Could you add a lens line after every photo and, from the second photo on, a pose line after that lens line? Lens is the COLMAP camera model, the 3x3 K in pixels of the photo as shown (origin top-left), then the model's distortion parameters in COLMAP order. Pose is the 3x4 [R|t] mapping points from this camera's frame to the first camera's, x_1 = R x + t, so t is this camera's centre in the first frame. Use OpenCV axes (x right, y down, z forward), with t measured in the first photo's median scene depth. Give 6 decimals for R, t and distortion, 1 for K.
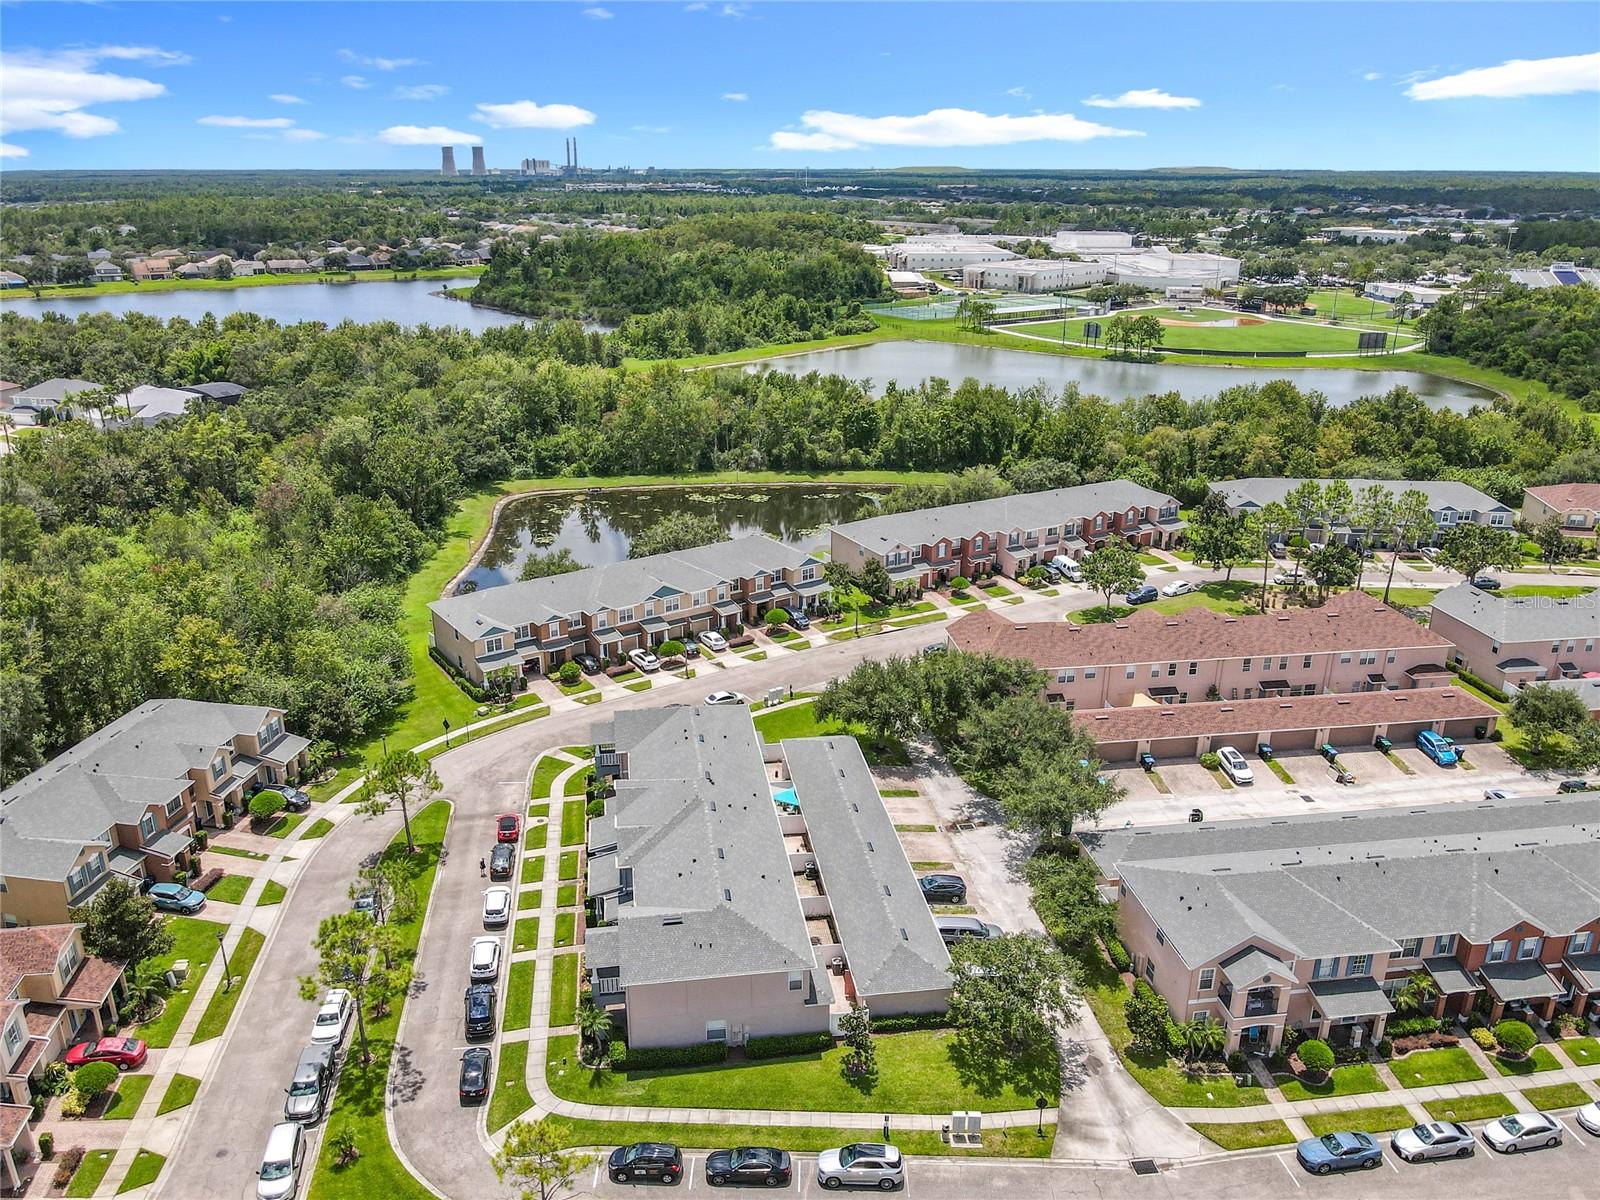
lens RADIAL K [[1209.5, 0, 790.2], [0, 1209.5, 602.1], [0, 0, 1]] dist [-0.008748, 0.011382]
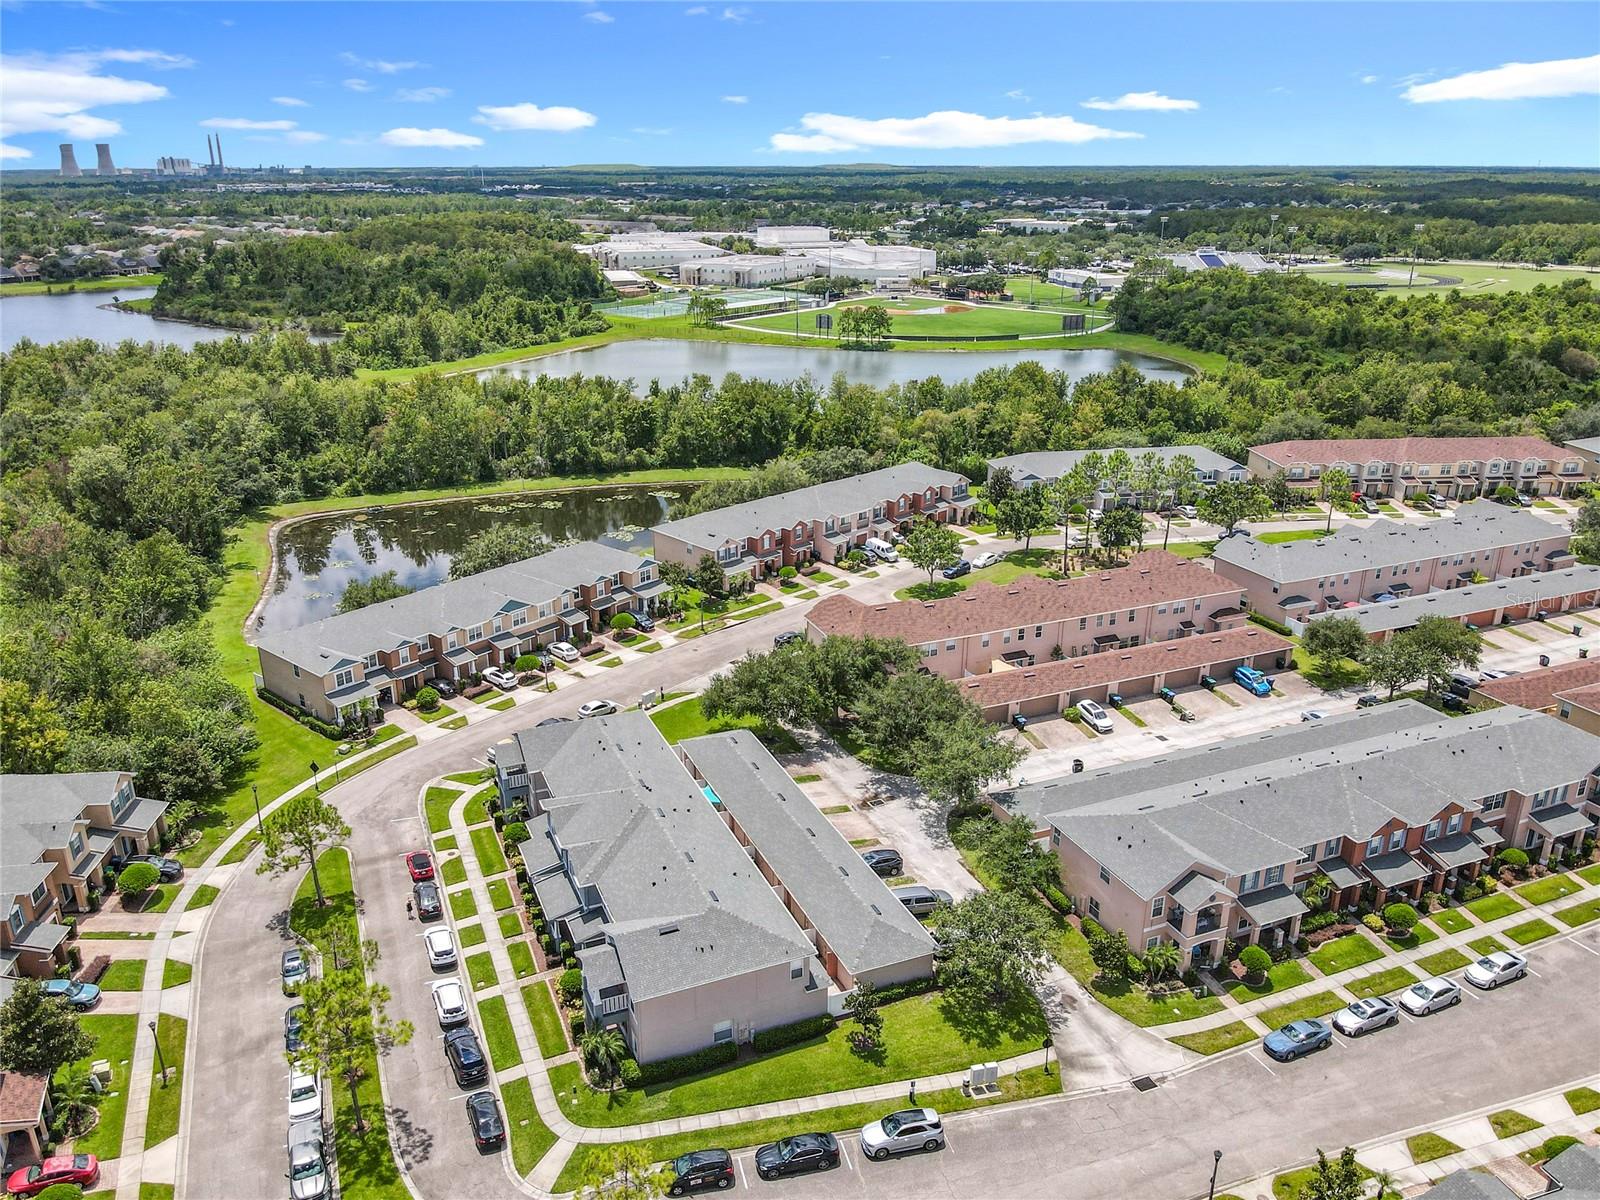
lens RADIAL K [[1209.5, 0, 790.2], [0, 1209.5, 602.1], [0, 0, 1]] dist [-0.008748, 0.011382]
pose [[0.967261, -0.089587, 0.237447, -0.129594], [0.089120, 0.995940, 0.012726, -0.004458], [-0.237623, 0.008852, 0.971317, 0.007068]]
